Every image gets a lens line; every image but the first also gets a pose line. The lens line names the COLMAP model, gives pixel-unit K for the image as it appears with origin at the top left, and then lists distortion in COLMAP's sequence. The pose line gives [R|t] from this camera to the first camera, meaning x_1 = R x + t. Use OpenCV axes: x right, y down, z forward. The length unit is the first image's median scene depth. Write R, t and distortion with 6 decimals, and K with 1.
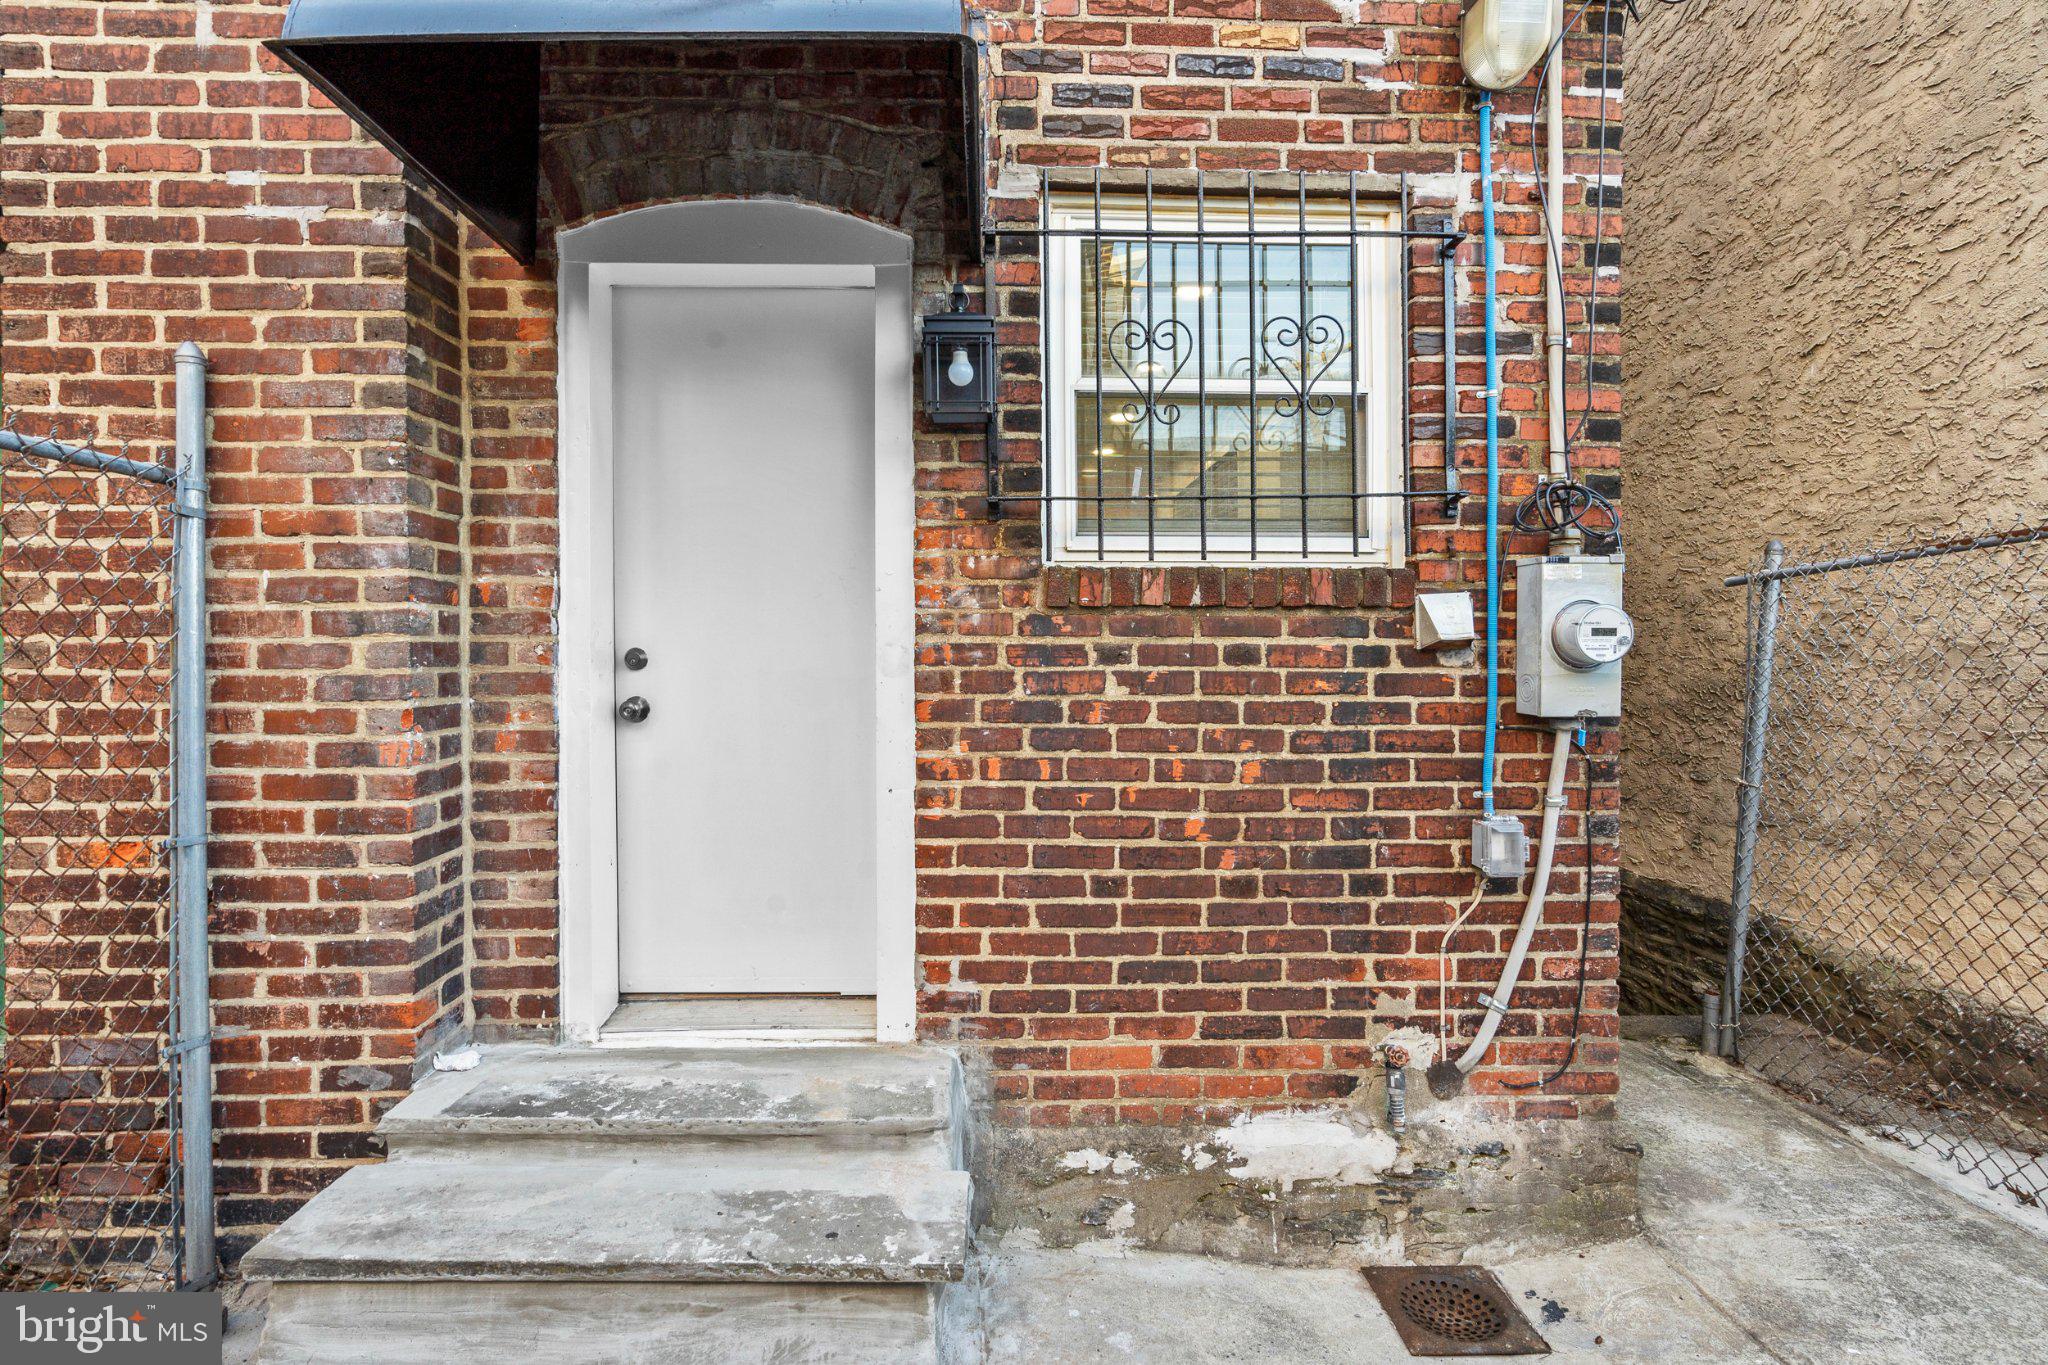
lens RADIAL K [[970.5, 0, 1019.4], [0, 970.5, 678.6], [0, 0, 1]] dist [-0.000492, 0.001246]
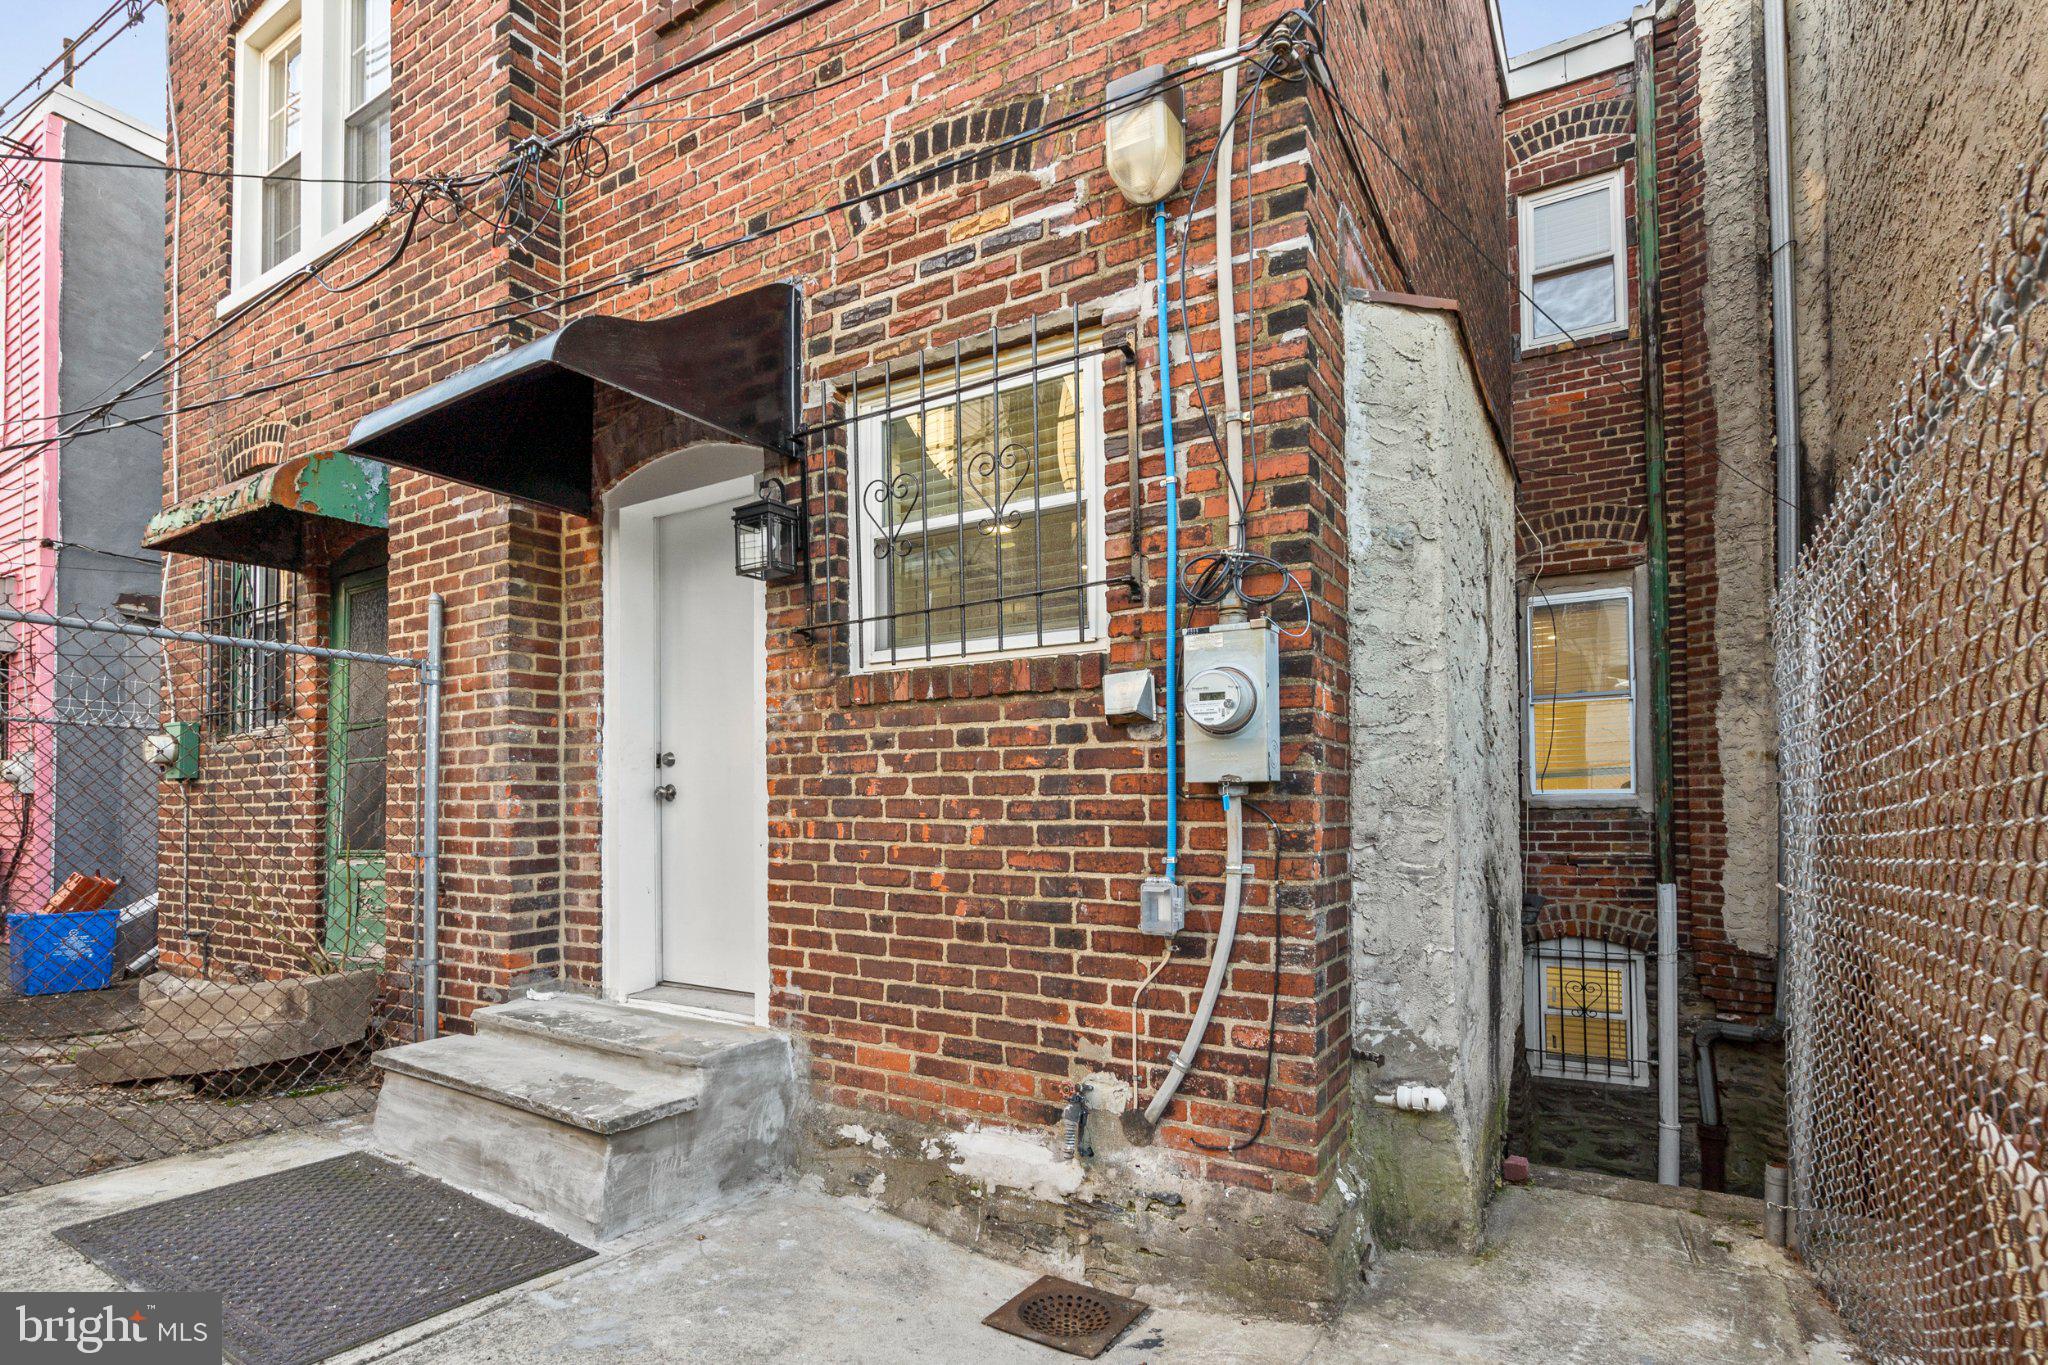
lens RADIAL K [[971.0, 0, 1046.6], [0, 971.0, 813.9], [0, 0, 1]] dist [-0.003771, 0.001213]
pose [[0.843971, -0.003551, -0.536377, 0.952265], [-0.006262, 0.999845, -0.016472, 0.089360], [0.536352, 0.017261, 0.843818, 0.040186]]
